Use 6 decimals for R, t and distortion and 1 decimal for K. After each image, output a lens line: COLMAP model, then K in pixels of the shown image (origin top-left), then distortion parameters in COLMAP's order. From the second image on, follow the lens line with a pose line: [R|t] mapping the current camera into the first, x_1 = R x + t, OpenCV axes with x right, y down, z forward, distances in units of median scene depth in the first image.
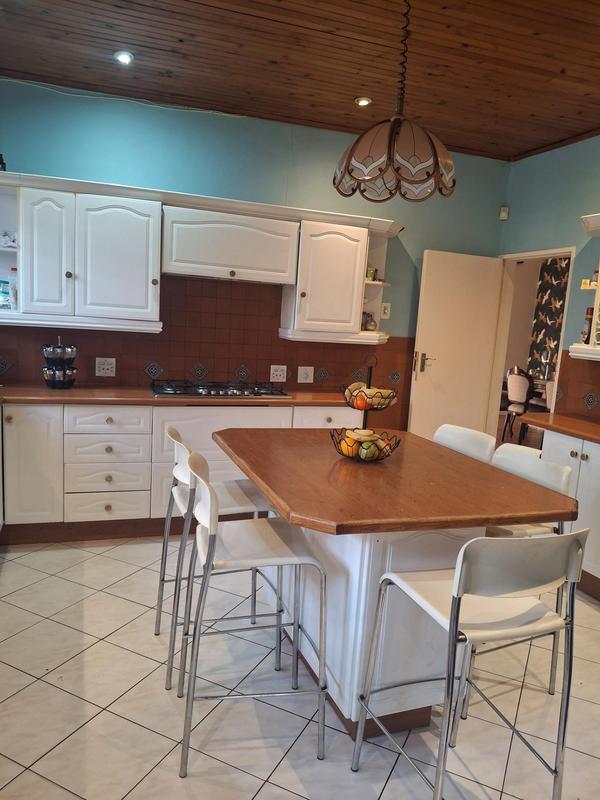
lens RADIAL K [[616.8, 0, 287.9], [0, 616.8, 400.2], [0, 0, 1]] dist [0.059977, -0.123738]
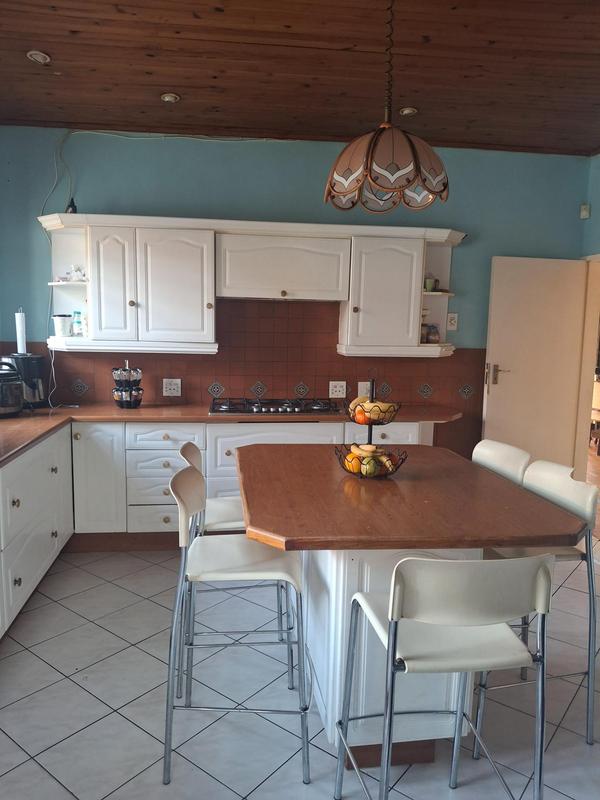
lens RADIAL K [[609.8, 0, 300.0], [0, 609.8, 400.0], [0, 0, 1]] dist [0.065290, -0.122738]
pose [[0.975512, -0.019336, -0.219093, 0.161929], [0.013014, 0.999457, -0.030264, 0.003205], [0.219559, 0.026671, 0.975235, 0.022655]]
